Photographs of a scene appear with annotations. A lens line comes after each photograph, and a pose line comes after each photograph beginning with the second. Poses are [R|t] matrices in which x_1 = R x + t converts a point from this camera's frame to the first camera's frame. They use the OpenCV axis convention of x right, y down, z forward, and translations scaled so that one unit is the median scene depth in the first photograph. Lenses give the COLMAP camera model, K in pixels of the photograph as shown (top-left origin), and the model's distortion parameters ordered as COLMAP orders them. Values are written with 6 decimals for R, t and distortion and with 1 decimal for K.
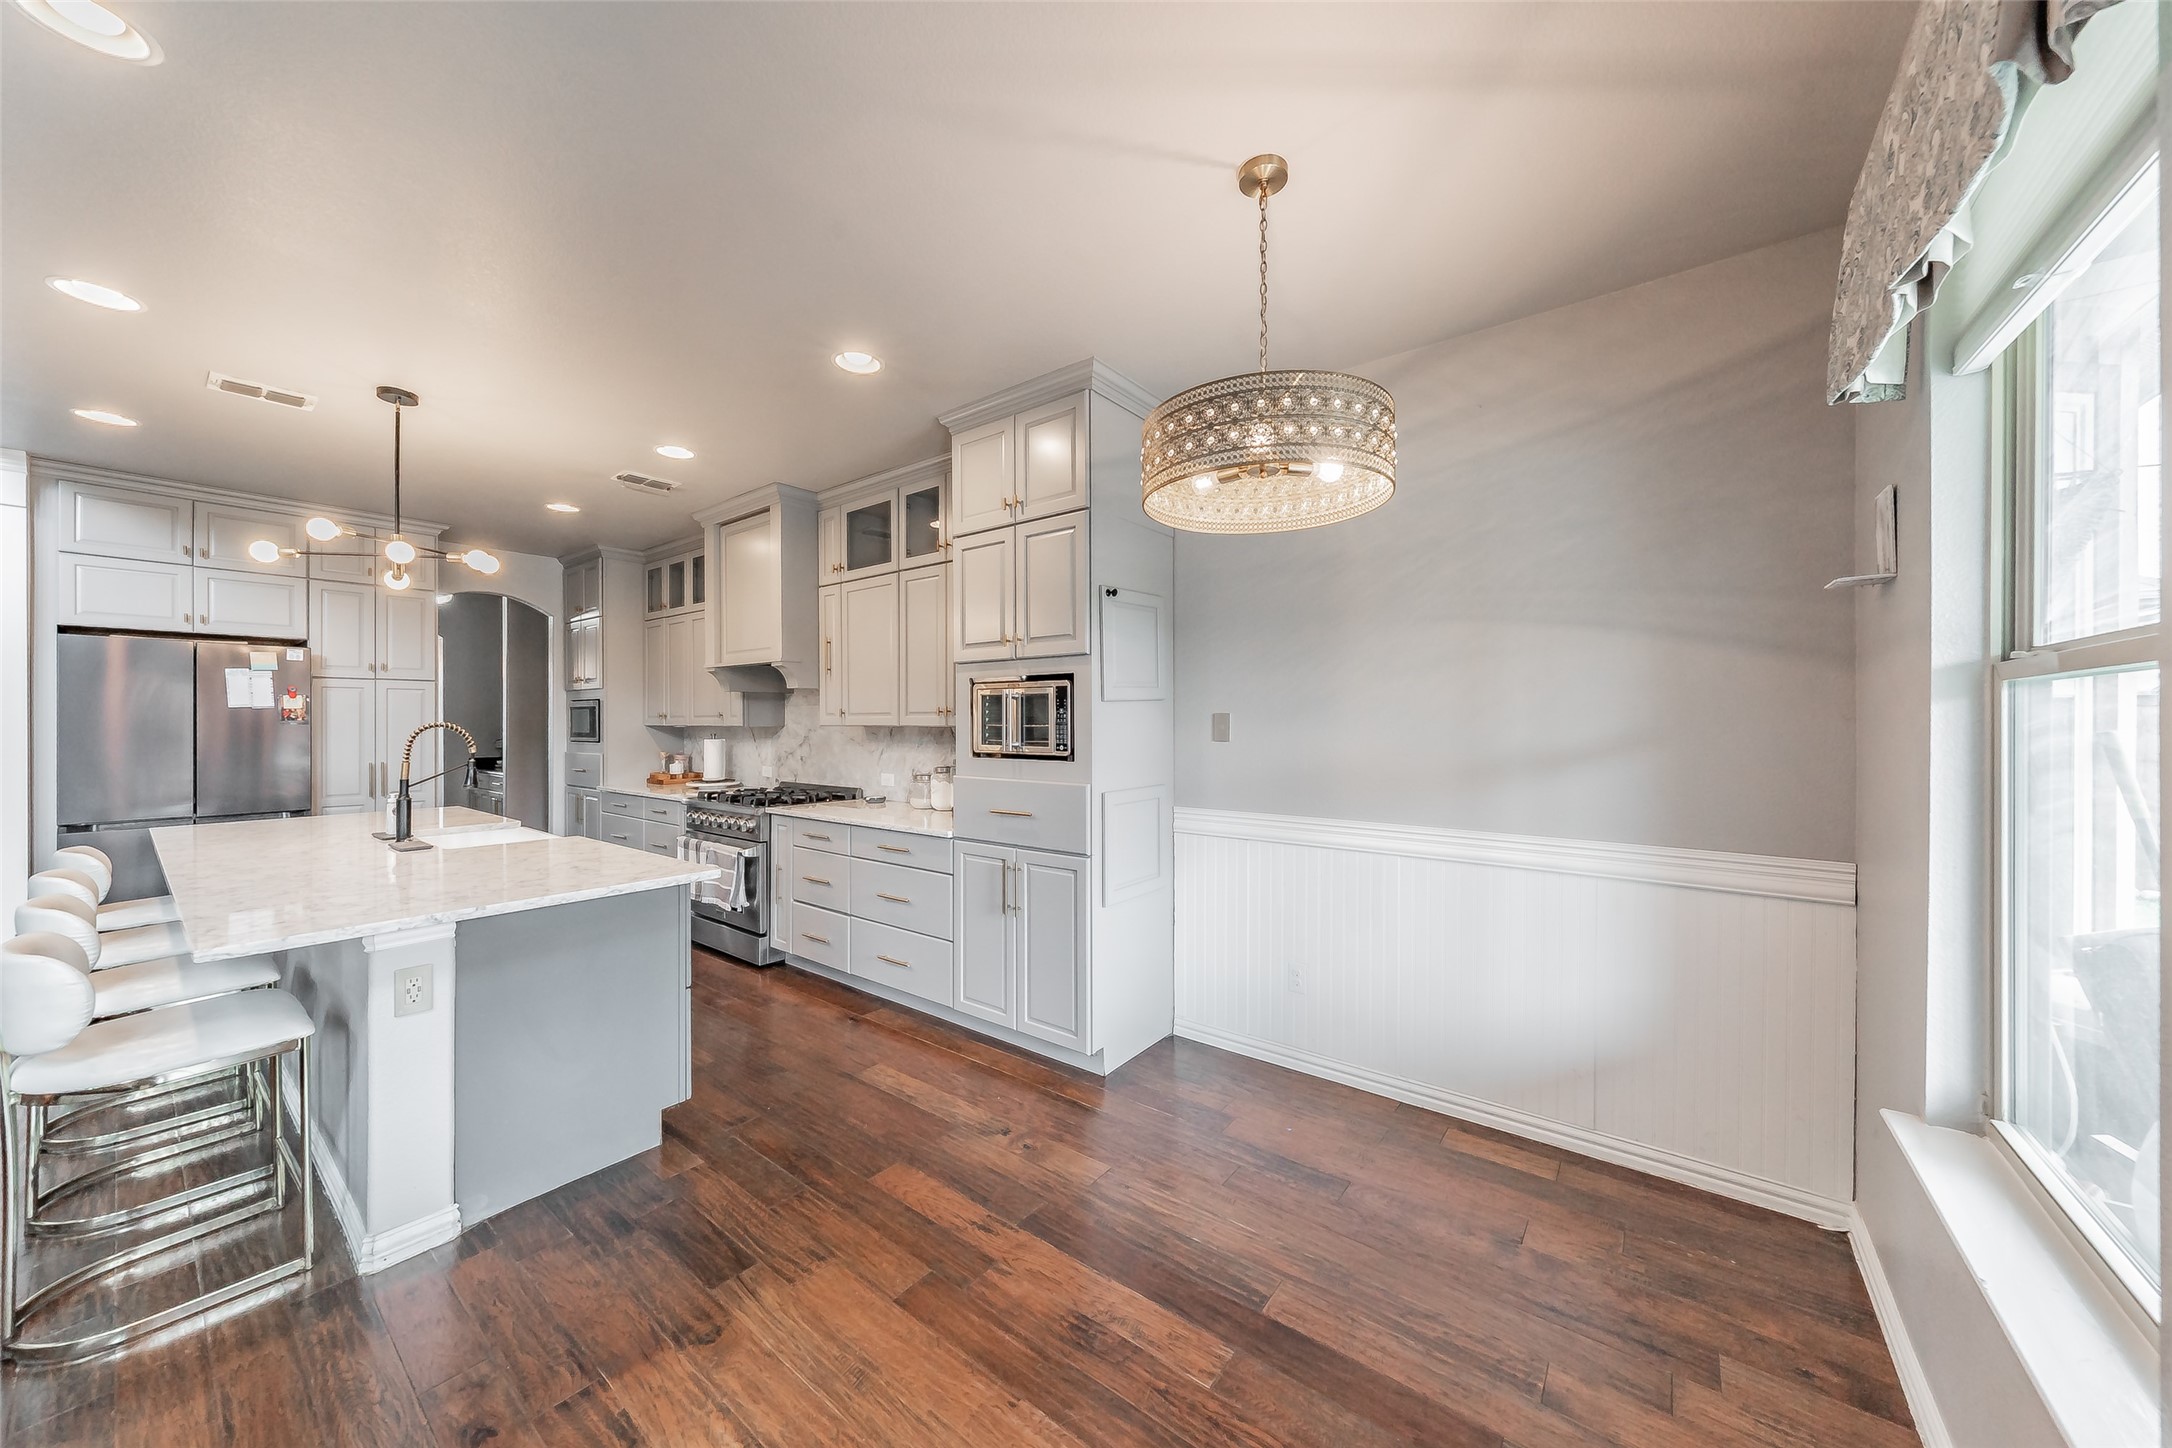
lens RADIAL K [[735.6, 0, 1088.4], [0, 735.6, 717.6], [0, 0, 1]] dist [-0.000968, 0.000092]
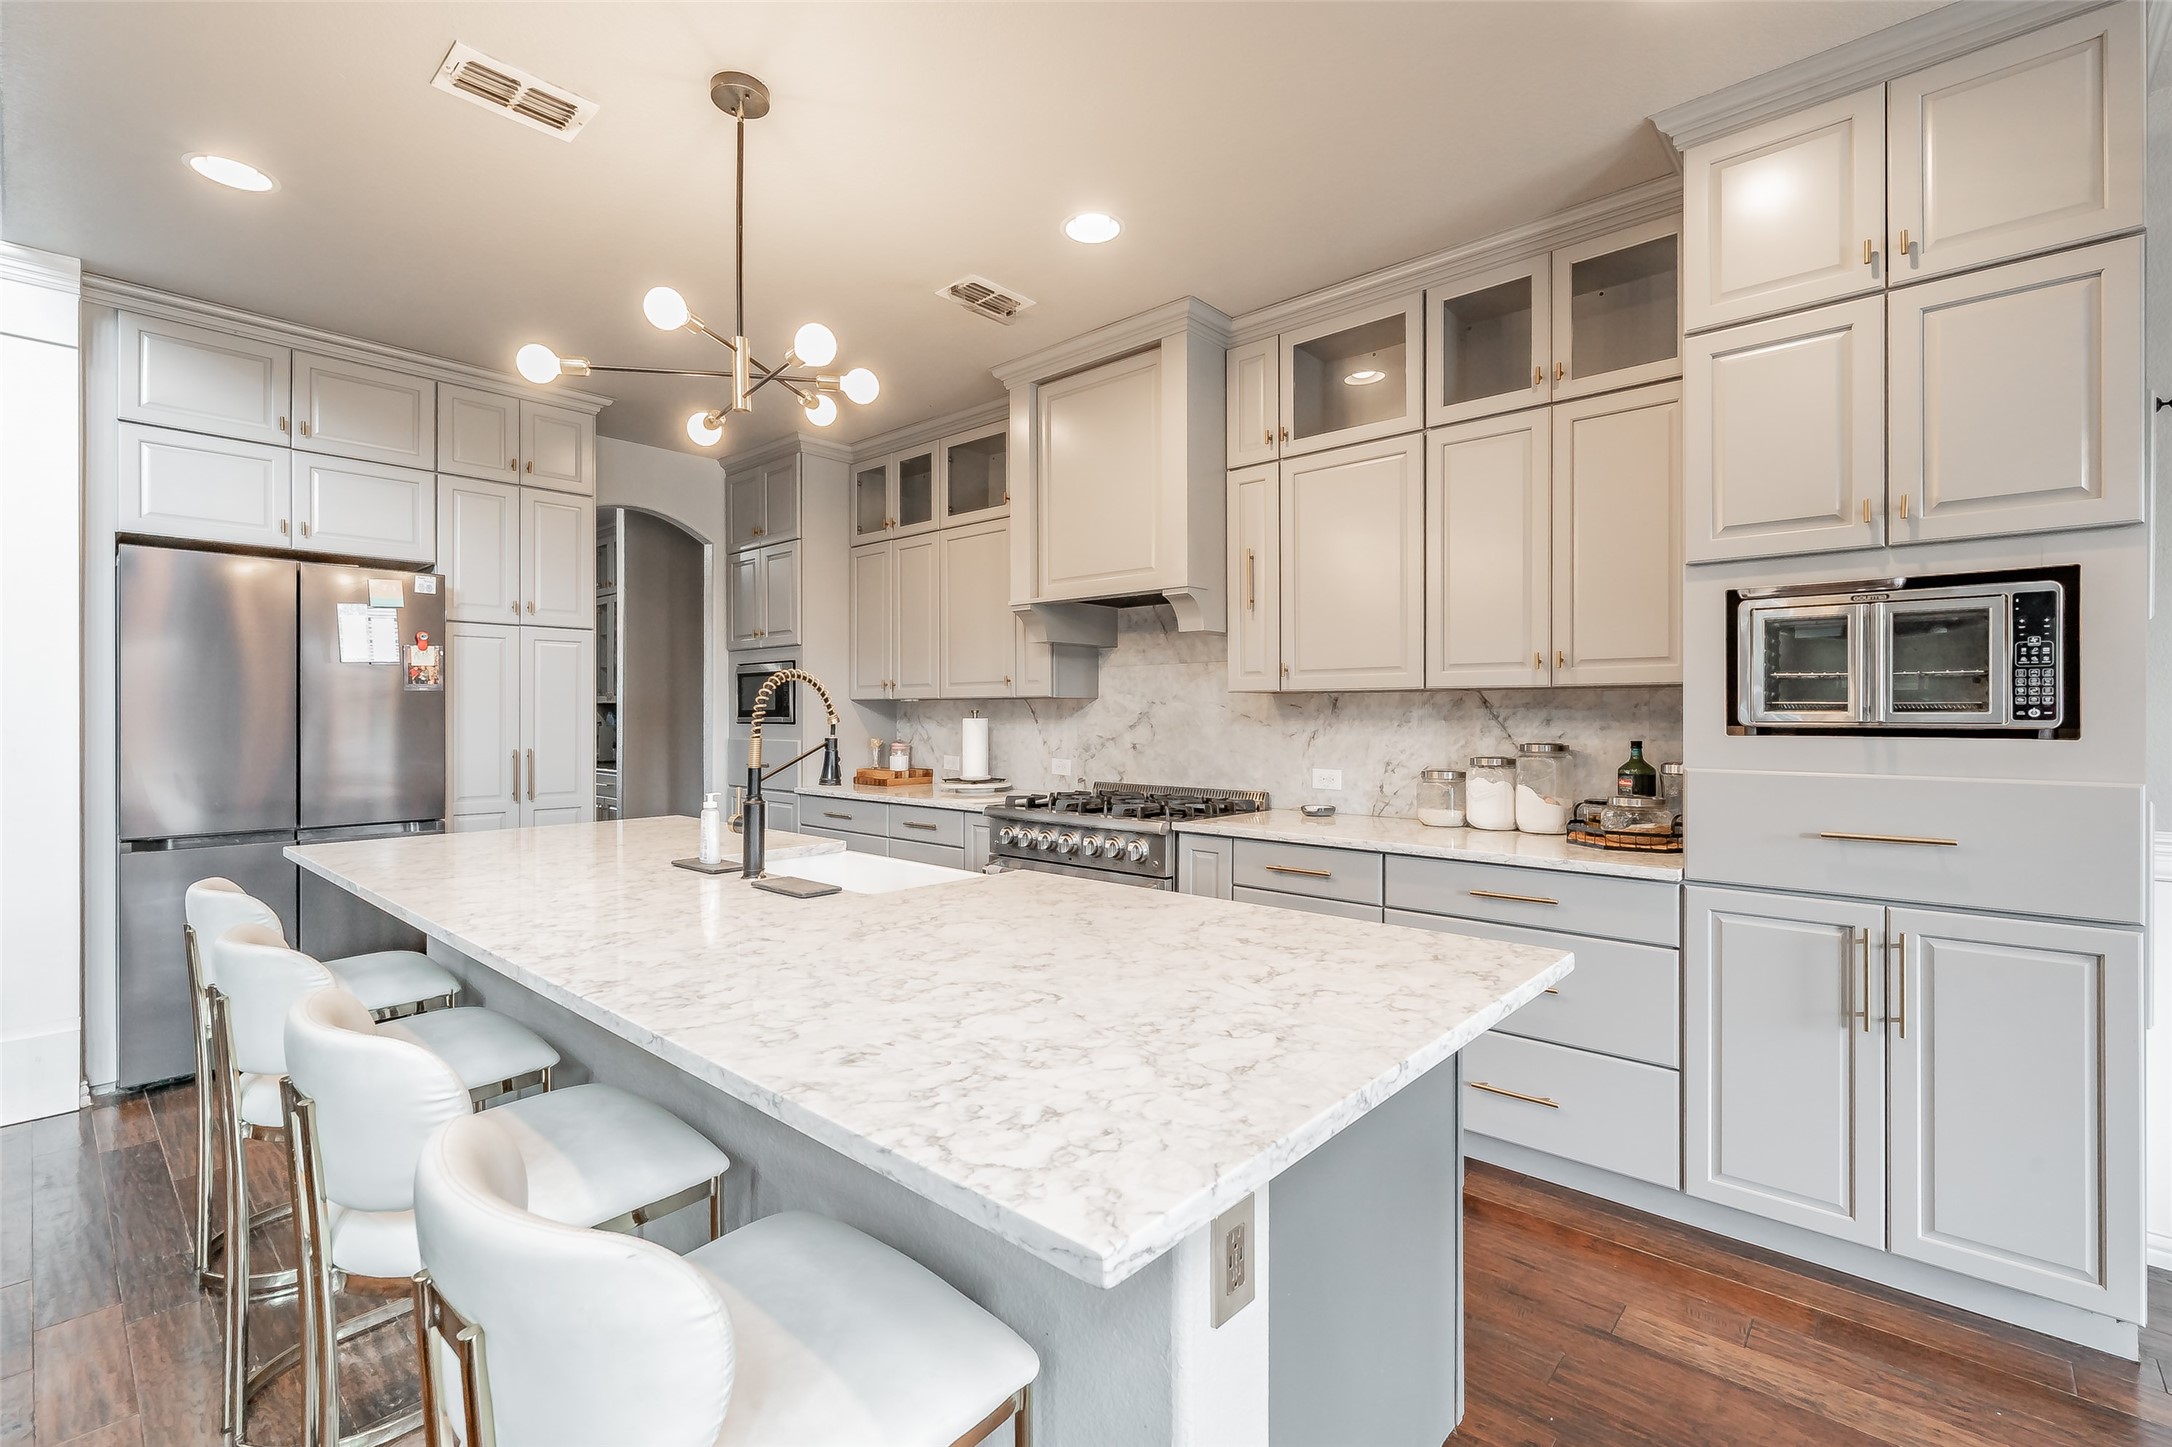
lens RADIAL K [[921.2, 0, 1095.7], [0, 921.2, 709.6], [0, 0, 1]] dist [0.001308, -0.000327]
pose [[0.998043, 0.002252, -0.062494, -0.444108], [-0.002307, 0.999997, -0.000802, 0.027931], [0.062492, 0.000945, 0.998045, 0.218079]]
